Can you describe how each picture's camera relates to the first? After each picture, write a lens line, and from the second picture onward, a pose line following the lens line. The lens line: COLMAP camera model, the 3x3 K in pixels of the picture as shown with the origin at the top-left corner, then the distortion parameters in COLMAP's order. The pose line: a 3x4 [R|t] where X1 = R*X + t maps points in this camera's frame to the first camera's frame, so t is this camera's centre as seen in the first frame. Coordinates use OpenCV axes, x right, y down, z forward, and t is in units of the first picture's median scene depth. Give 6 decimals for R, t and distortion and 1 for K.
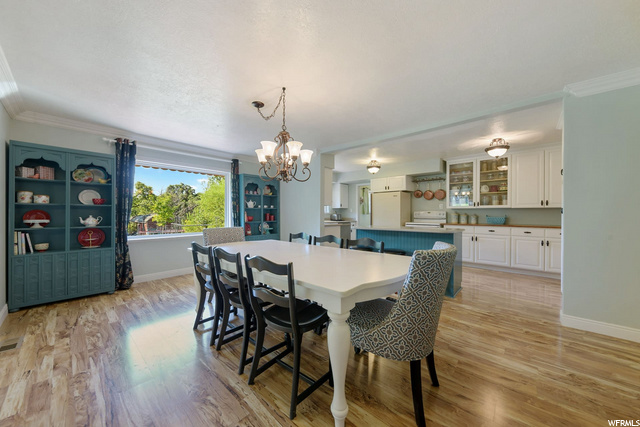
lens RADIAL K [[235.5, 0, 310.3], [0, 235.5, 213.9], [0, 0, 1]] dist [0.000225, -0.000143]
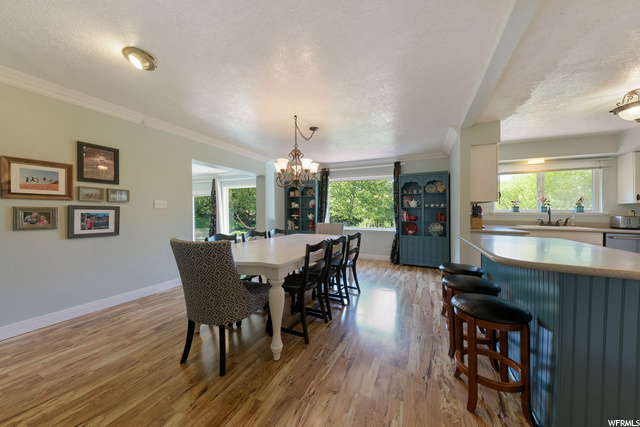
lens RADIAL K [[215.9, 0, 321.6], [0, 215.9, 211.2], [0, 0, 1]] dist [-0.016594, -0.000110]
pose [[0.290414, 0.000280, -0.956901, 0.502594], [-0.007498, 0.999970, -0.001983, -0.004966], [0.956872, 0.007751, 0.290407, 0.391621]]
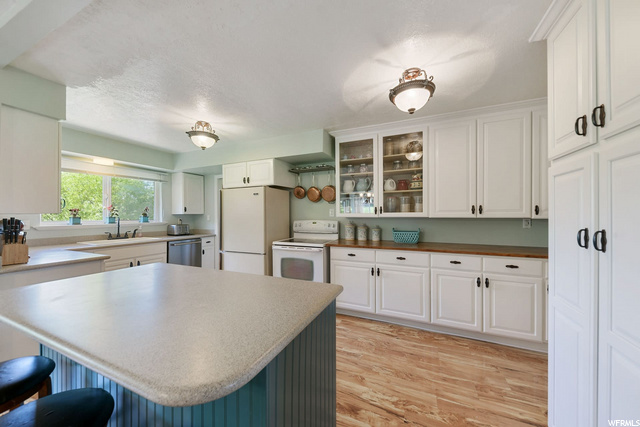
lens RADIAL K [[227.3, 0, 320.0], [0, 227.3, 213.5], [0, 0, 1]] dist [-0.009964, -0.000114]
pose [[0.941926, -0.004057, 0.335796, 0.375298], [0.006575, 0.999958, -0.006360, -0.030707], [-0.335757, 0.008199, 0.941913, 0.513370]]
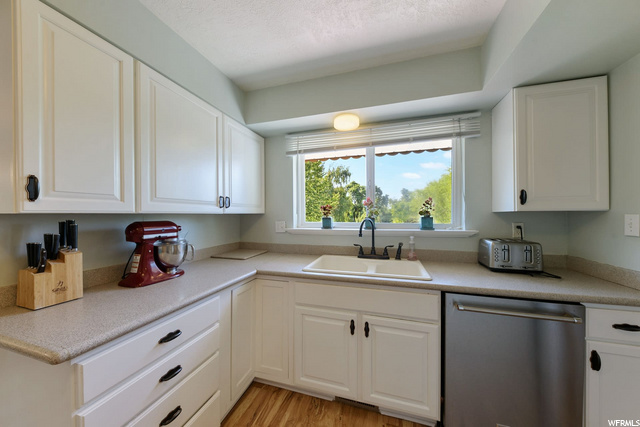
lens RADIAL K [[219.3, 0, 317.3], [0, 219.3, 216.0], [0, 0, 1]] dist [-0.010801, -0.000186]
pose [[0.435326, 0.002337, -0.900270, 0.315657], [0.004612, 0.999978, 0.004826, -0.033574], [0.900261, -0.006253, 0.435306, 1.124126]]
